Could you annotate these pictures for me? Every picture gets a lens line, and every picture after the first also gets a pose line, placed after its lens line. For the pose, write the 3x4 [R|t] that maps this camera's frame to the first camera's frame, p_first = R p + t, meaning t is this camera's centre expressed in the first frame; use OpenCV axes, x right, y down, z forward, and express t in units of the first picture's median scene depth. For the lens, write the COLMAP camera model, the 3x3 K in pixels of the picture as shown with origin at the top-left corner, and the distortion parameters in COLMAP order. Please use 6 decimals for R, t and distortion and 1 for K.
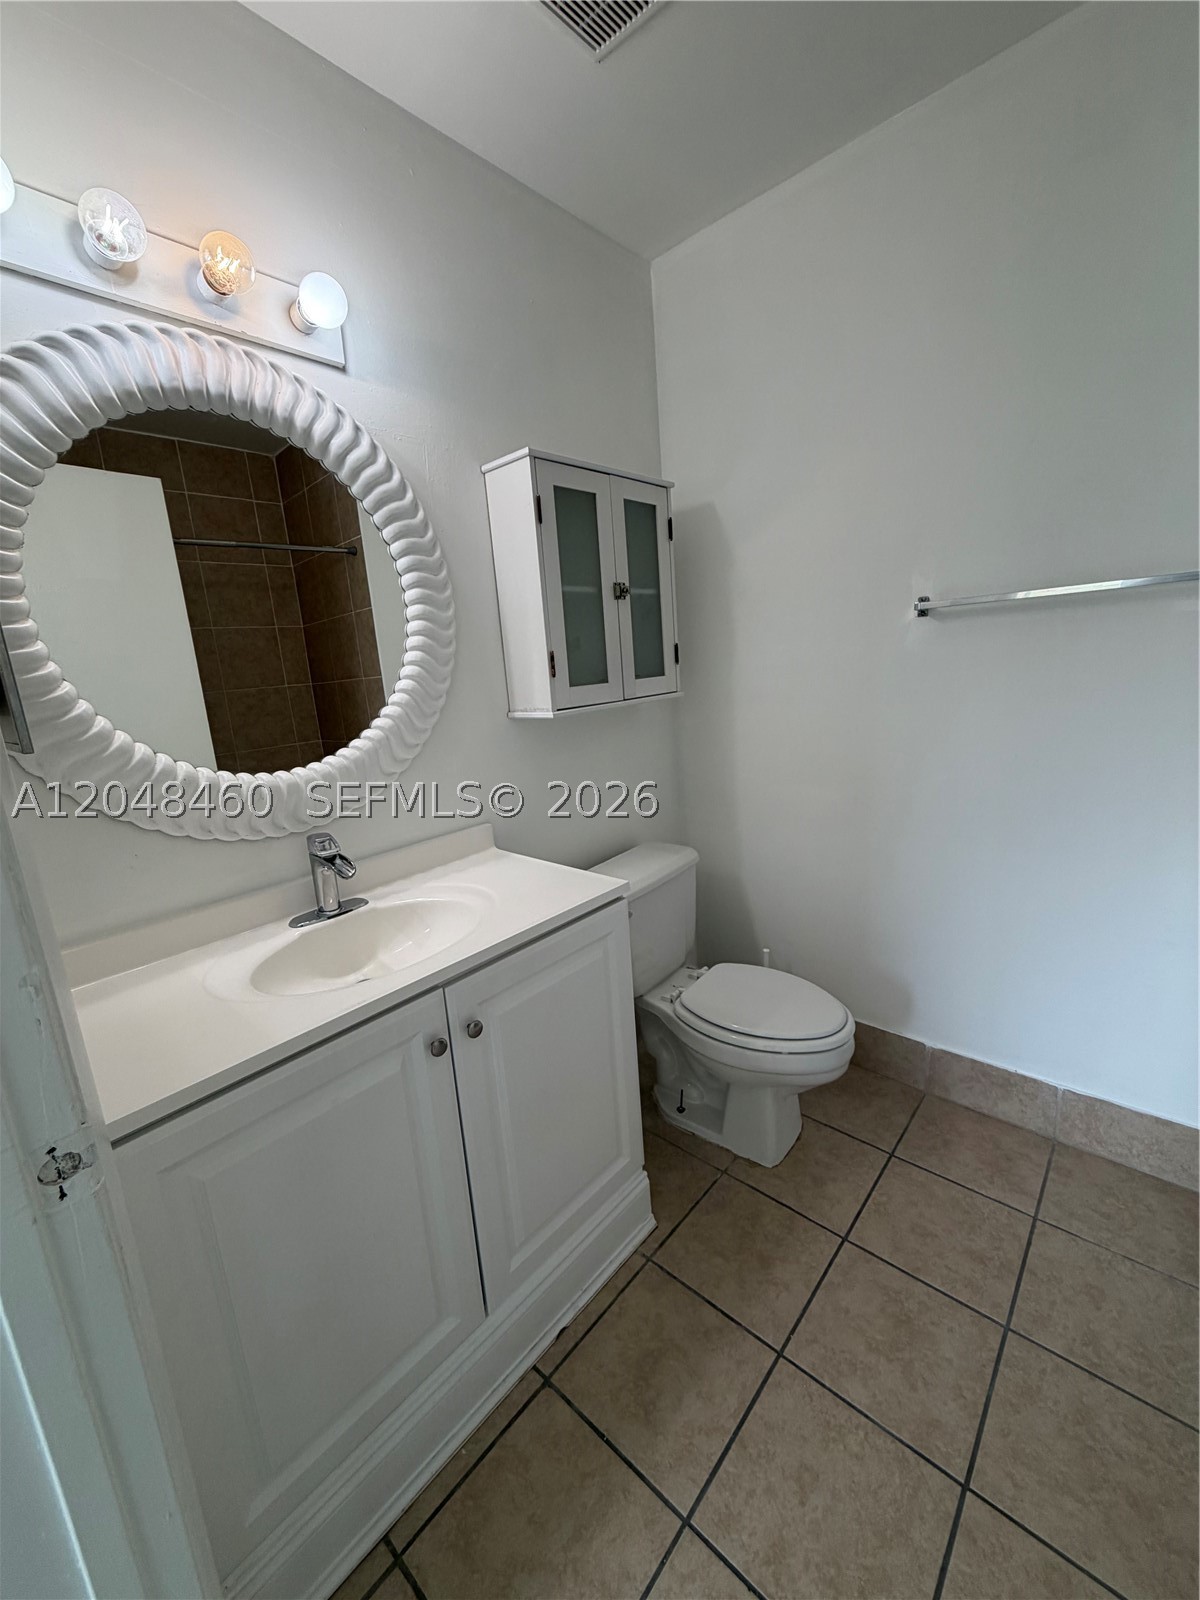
lens RADIAL K [[642.0, 0, 599.3], [0, 642.0, 793.9], [0, 0, 1]] dist [-0.002209, -0.000517]
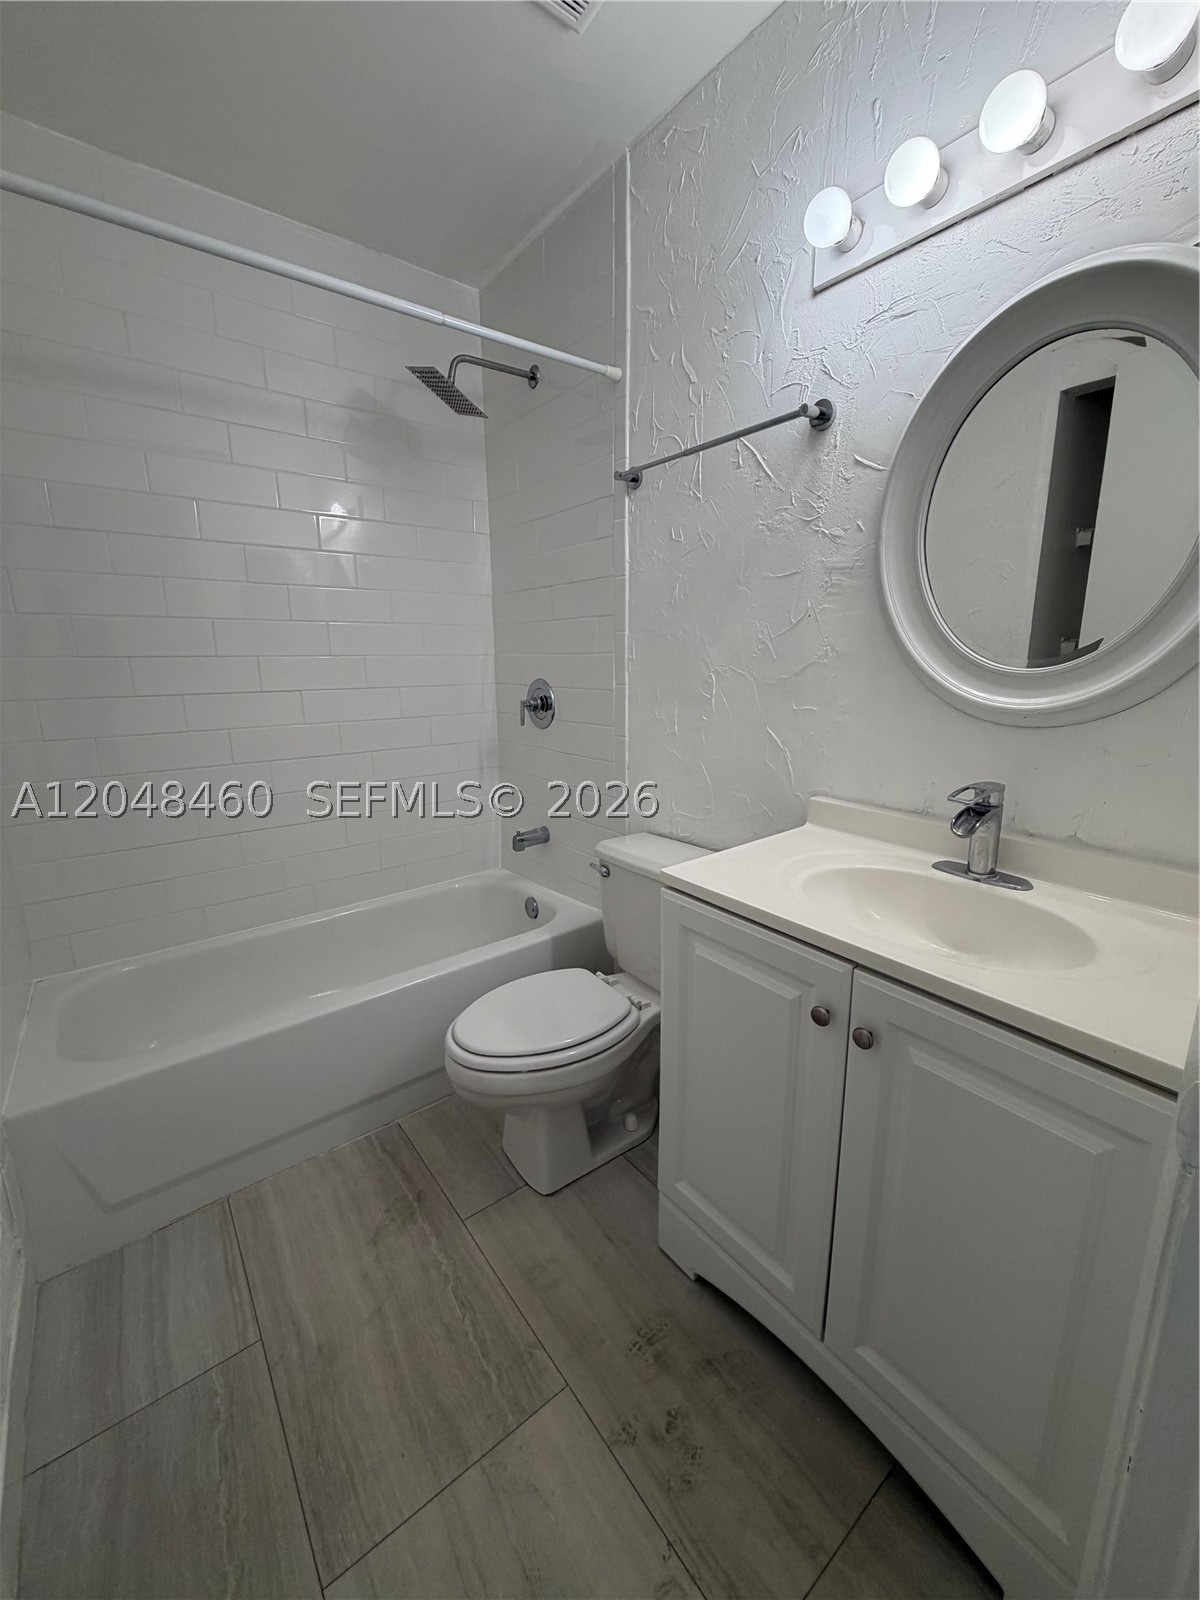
lens RADIAL K [[642.0, 0, 599.3], [0, 642.0, 793.9], [0, 0, 1]] dist [-0.002209, -0.000517]
pose [[-0.184028, 0.279314, -0.942400, 0.456353], [-0.182061, 0.932498, 0.311932, -0.091246], [0.965913, 0.228979, -0.120754, 0.609565]]
